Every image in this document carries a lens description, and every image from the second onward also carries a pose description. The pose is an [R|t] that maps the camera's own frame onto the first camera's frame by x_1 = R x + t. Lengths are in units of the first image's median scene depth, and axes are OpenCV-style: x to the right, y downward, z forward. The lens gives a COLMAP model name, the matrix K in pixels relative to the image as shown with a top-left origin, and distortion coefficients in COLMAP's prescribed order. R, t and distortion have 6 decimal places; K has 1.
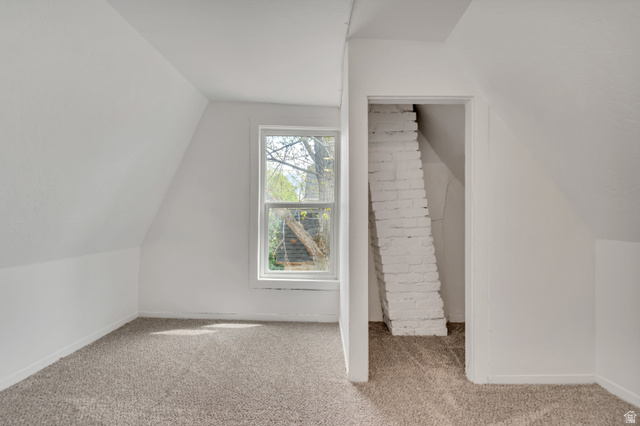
lens RADIAL K [[287.8, 0, 321.5], [0, 287.8, 217.1], [0, 0, 1]] dist [-0.000432, -0.000038]
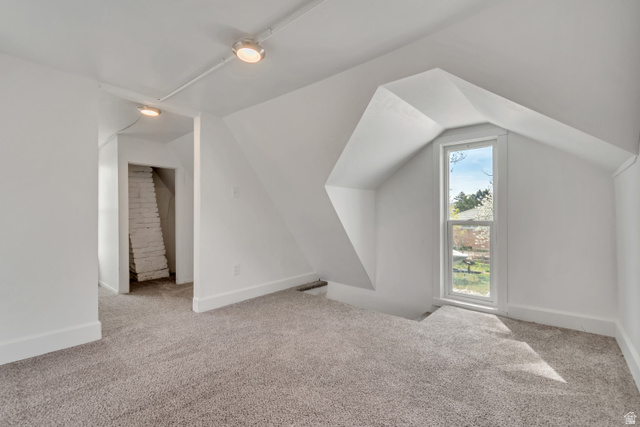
lens RADIAL K [[287.8, 0, 322.7], [0, 287.8, 216.2], [0, 0, 1]] dist [-0.000432, -0.000038]
pose [[0.636499, -0.009462, 0.771220, -0.421667], [-0.003600, 0.999877, 0.015239, -0.040530], [-0.771269, -0.012476, 0.636387, -1.089349]]
